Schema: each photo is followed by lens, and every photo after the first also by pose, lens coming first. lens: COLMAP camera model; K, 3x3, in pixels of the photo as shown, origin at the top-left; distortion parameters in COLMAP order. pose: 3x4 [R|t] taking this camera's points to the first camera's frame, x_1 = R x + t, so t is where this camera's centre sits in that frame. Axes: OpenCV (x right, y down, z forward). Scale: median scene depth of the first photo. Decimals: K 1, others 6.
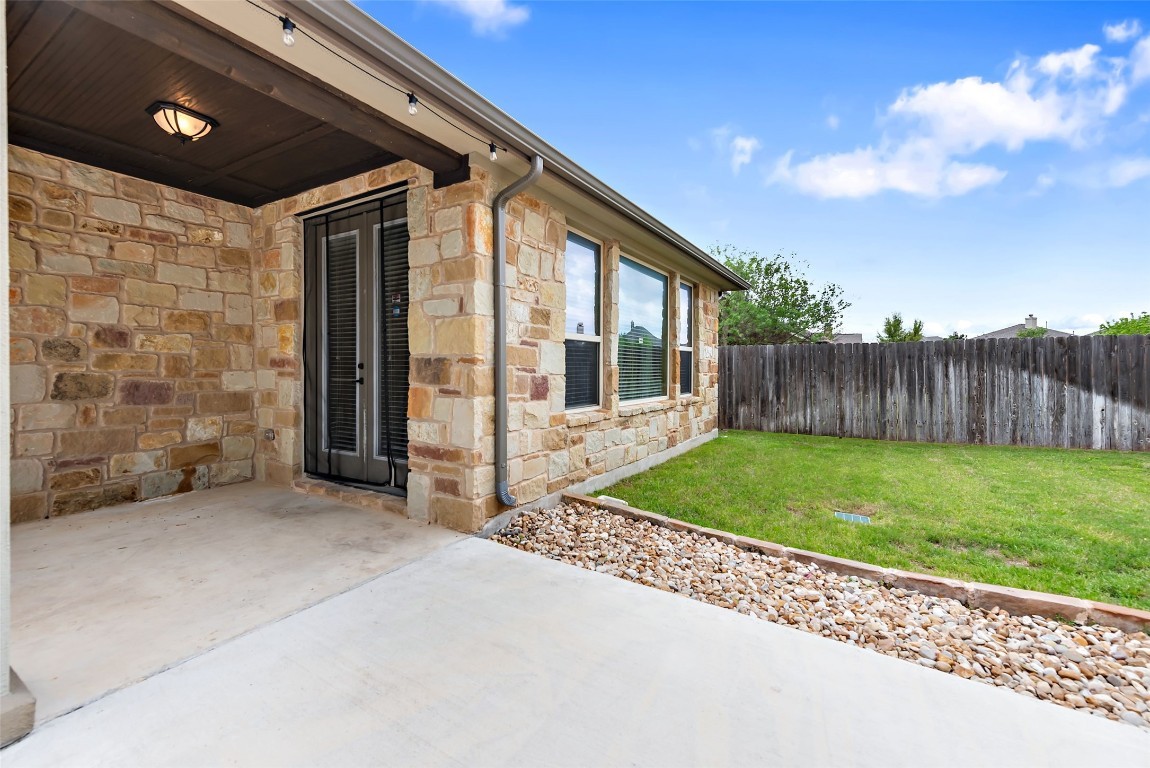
lens RADIAL K [[477.3, 0, 569.3], [0, 477.3, 372.1], [0, 0, 1]] dist [0.004502, 0.000057]
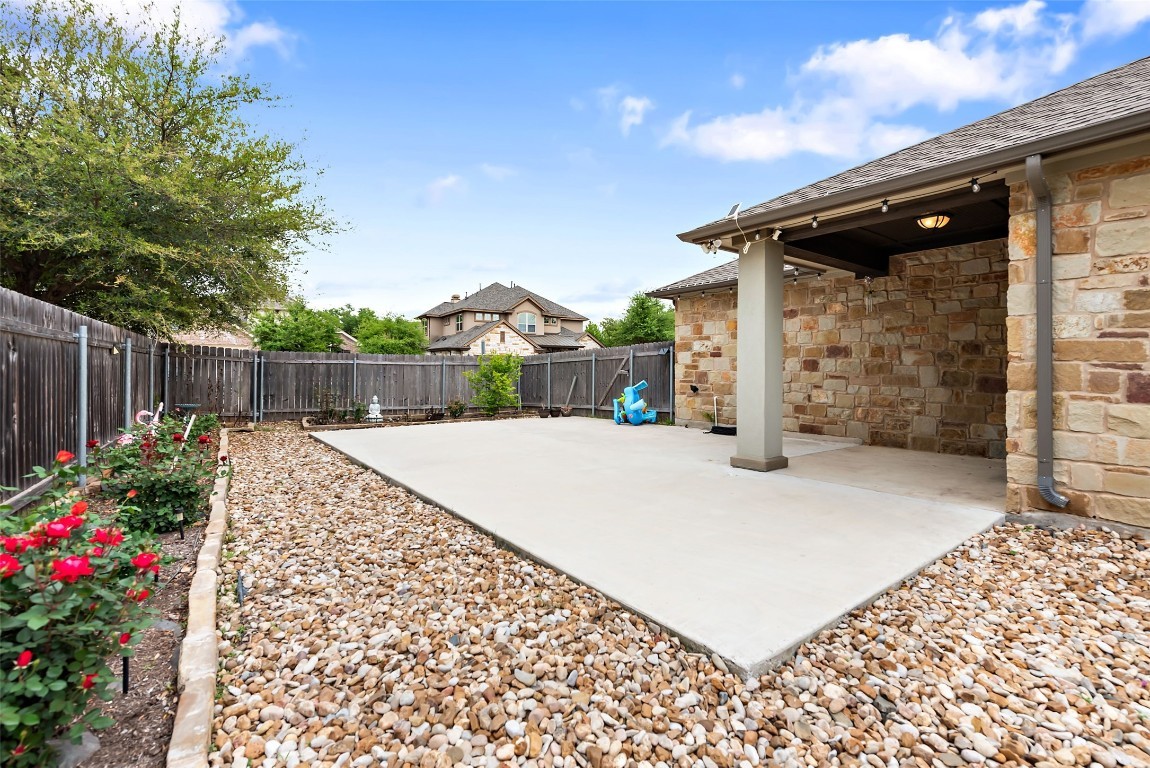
lens RADIAL K [[477.3, 0, 574.4], [0, 477.3, 374.9], [0, 0, 1]] dist [0.004502, 0.000057]
pose [[-0.377375, 0.006581, -0.926037, 1.054420], [-0.015337, 0.999793, 0.013355, 0.014659], [0.925933, 0.019242, -0.377196, 0.412687]]
